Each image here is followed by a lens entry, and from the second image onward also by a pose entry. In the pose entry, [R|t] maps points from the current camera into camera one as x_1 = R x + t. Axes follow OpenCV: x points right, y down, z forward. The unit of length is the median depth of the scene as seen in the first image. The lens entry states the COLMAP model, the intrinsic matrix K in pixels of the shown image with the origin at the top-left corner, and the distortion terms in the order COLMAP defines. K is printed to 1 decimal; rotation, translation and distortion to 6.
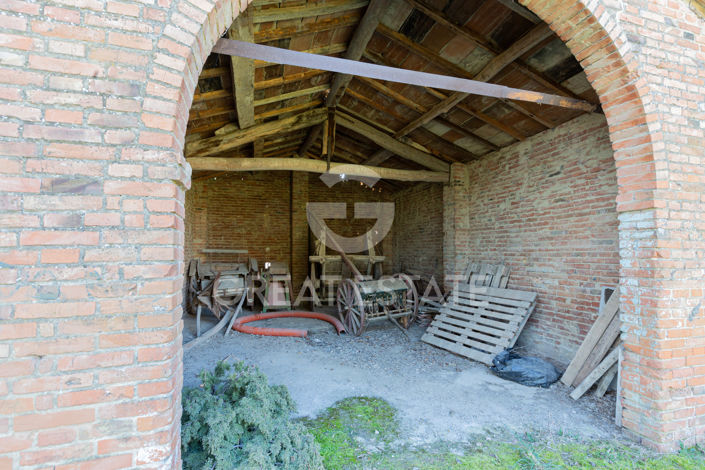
lens RADIAL K [[345.4, 0, 352.5], [0, 345.4, 235.0], [0, 0, 1]] dist [-0.000596, -0.000289]
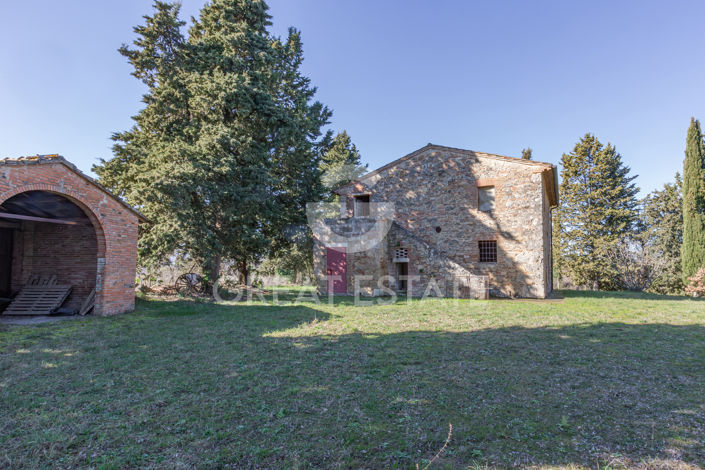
lens RADIAL K [[370.4, 0, 384.9], [0, 370.4, 247.0], [0, 0, 1]] dist [-0.011431, 0.001738]
pose [[0.392574, 0.046382, 0.918550, -1.663494], [-0.037175, 0.998712, -0.034542, -0.157518], [-0.918969, -0.020587, 0.393793, -3.415257]]
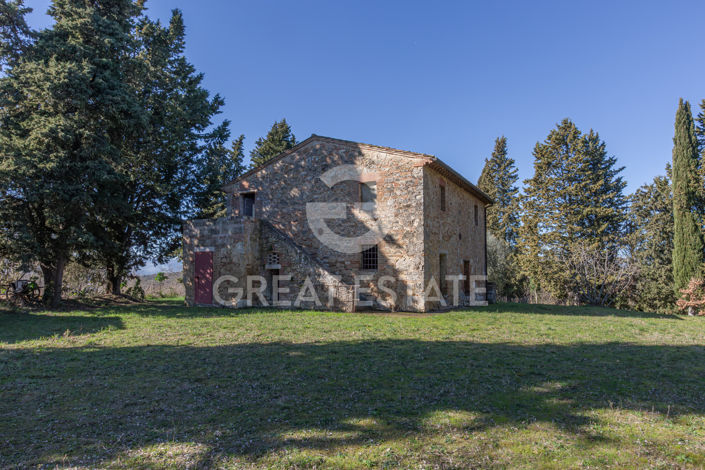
lens RADIAL K [[433.0, 0, 353.1], [0, 433.0, 229.4], [0, 0, 1]] dist [-0.003827, -0.003657]
pose [[0.435355, 0.094147, 0.895322, -1.008254], [-0.040857, 0.995558, -0.084821, -0.221684], [-0.899331, 0.000347, 0.437268, -5.213627]]
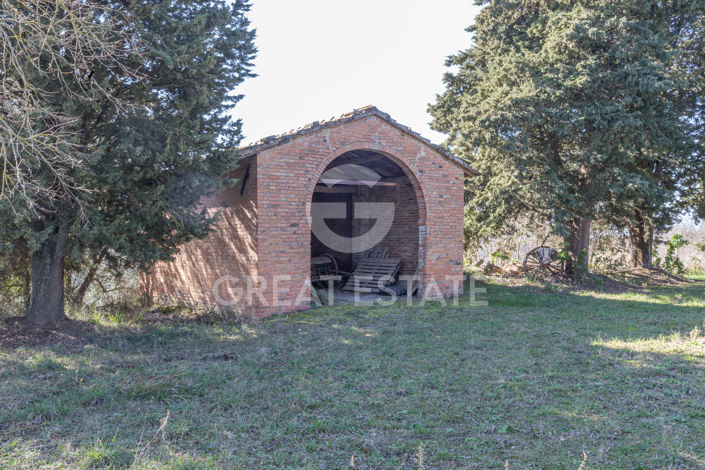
lens RADIAL K [[651.9, 0, 352.5], [0, 651.9, 235.0], [0, 0, 1]] dist [-0.007015, -0.008129]
pose [[0.951188, -0.002359, 0.308602, -1.495282], [-0.009706, 0.999247, 0.037554, -0.186998], [-0.308458, -0.038717, 0.950450, -4.150345]]
